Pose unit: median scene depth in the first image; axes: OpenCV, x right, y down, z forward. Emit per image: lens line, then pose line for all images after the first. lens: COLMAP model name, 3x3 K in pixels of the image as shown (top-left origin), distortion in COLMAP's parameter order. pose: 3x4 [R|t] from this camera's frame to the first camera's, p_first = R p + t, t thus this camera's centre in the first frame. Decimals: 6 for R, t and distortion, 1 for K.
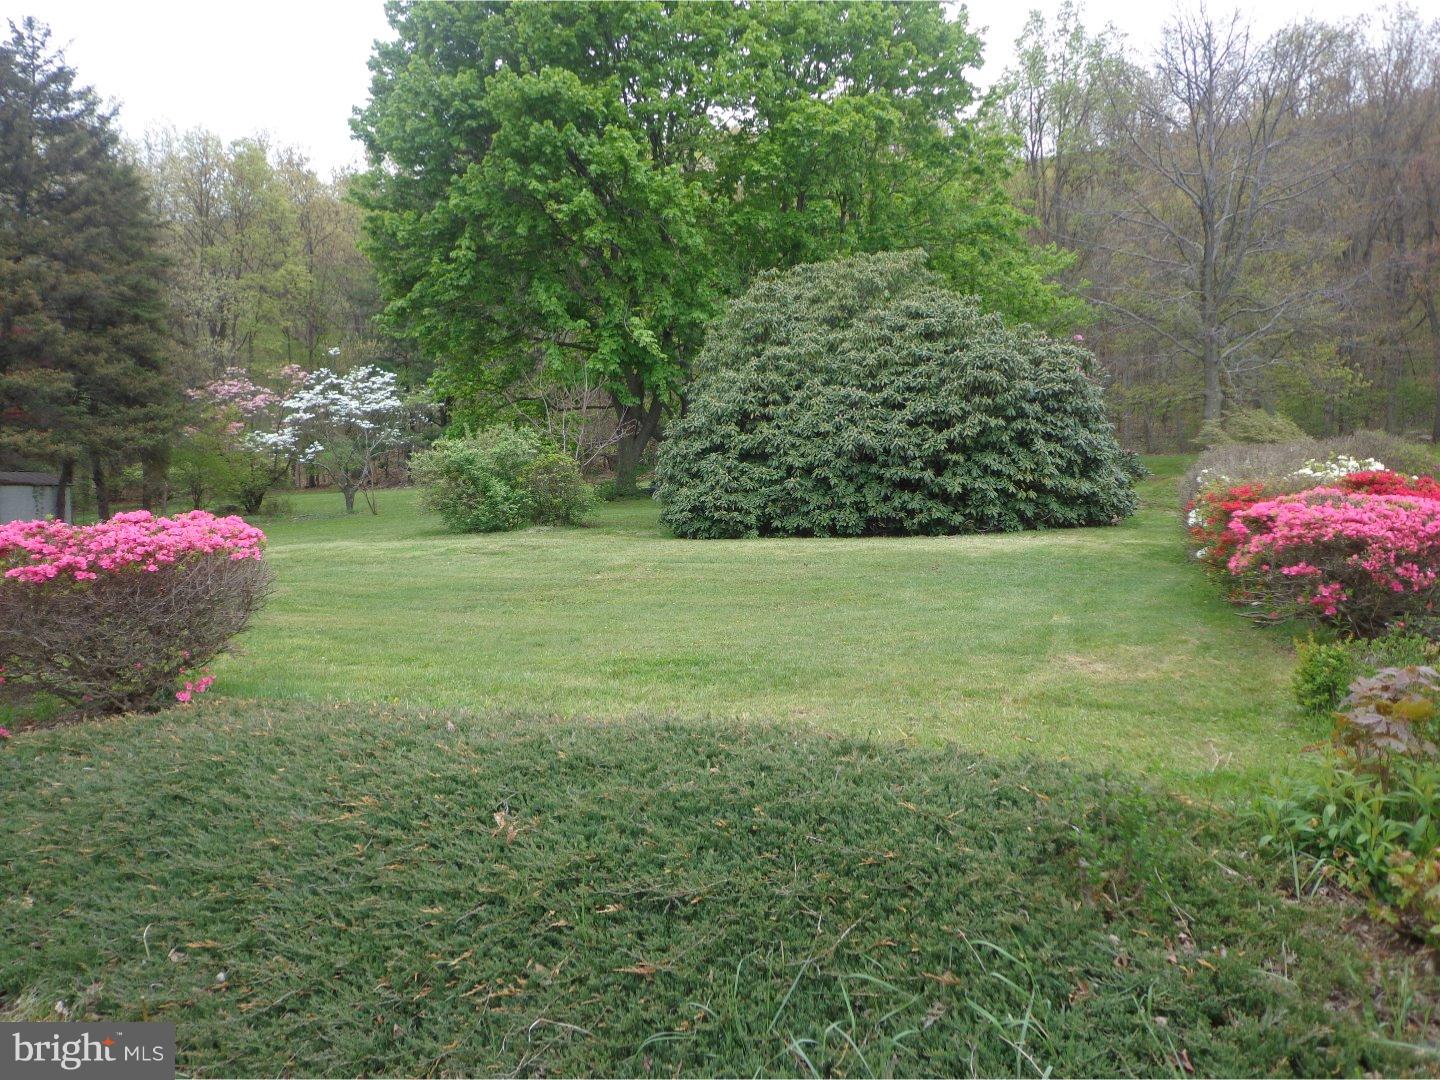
lens RADIAL K [[1060.3, 0, 720.0], [0, 1060.3, 539.6], [0, 0, 1]] dist [0.027254, -0.004559]
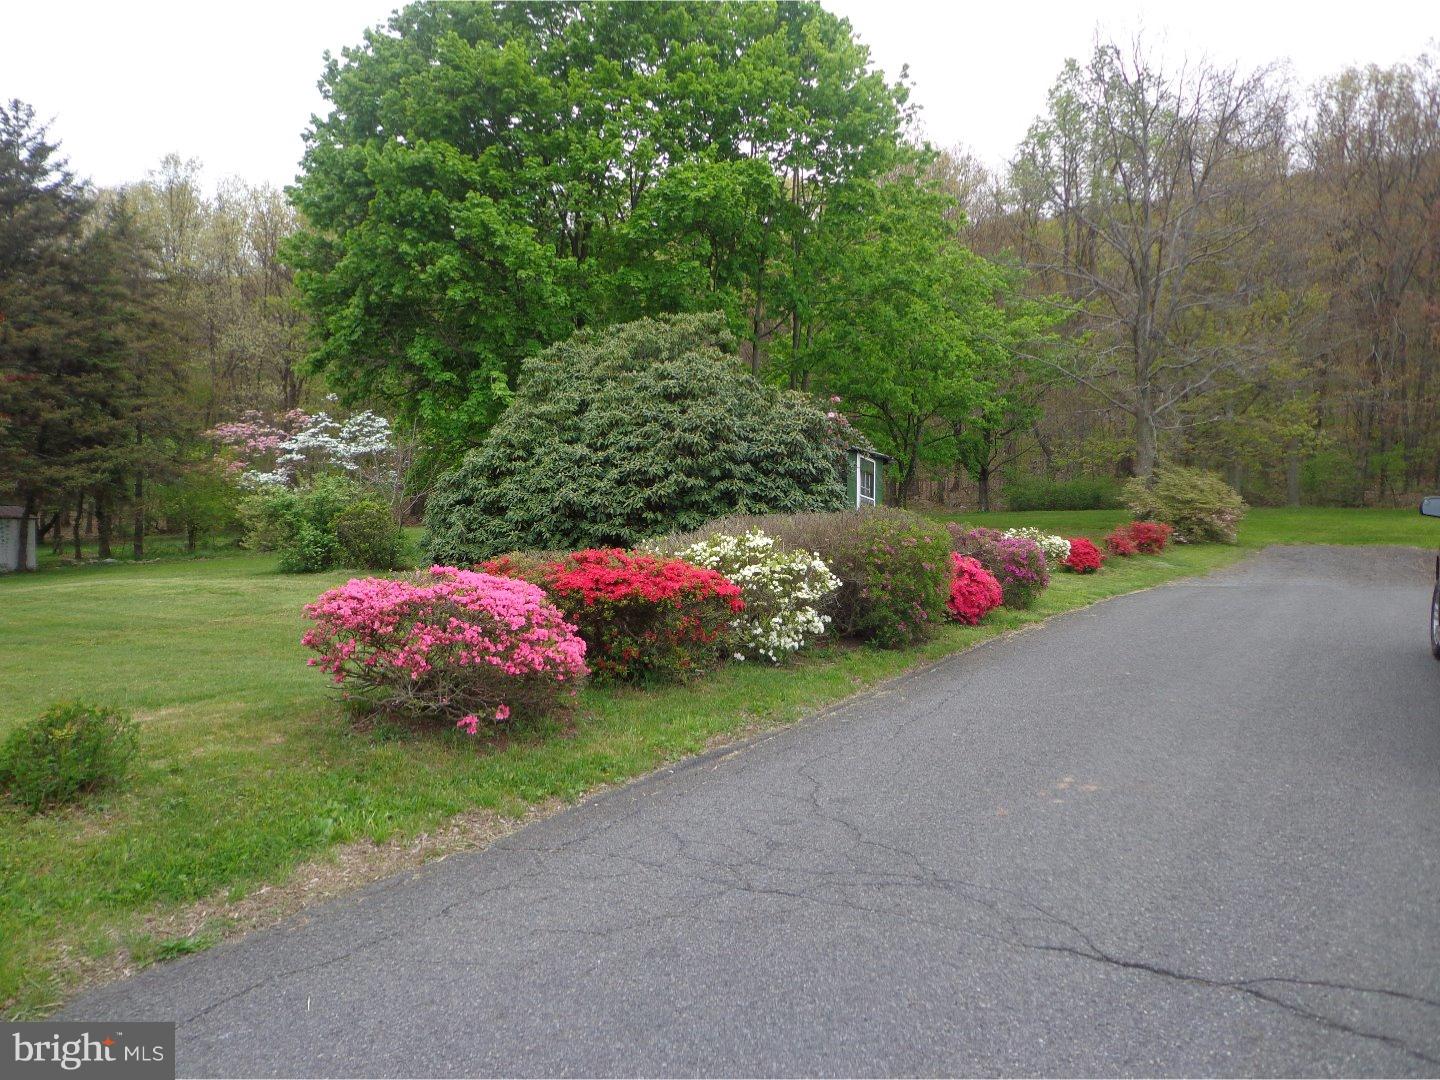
lens RADIAL K [[1060.3, 0, 721.0], [0, 1060.3, 543.4], [0, 0, 1]] dist [0.027254, -0.004559]
pose [[0.993439, 0.025160, -0.111560, 0.359524], [-0.029041, 0.999023, -0.033307, -0.015734], [0.110613, 0.036328, 0.993199, -0.017195]]
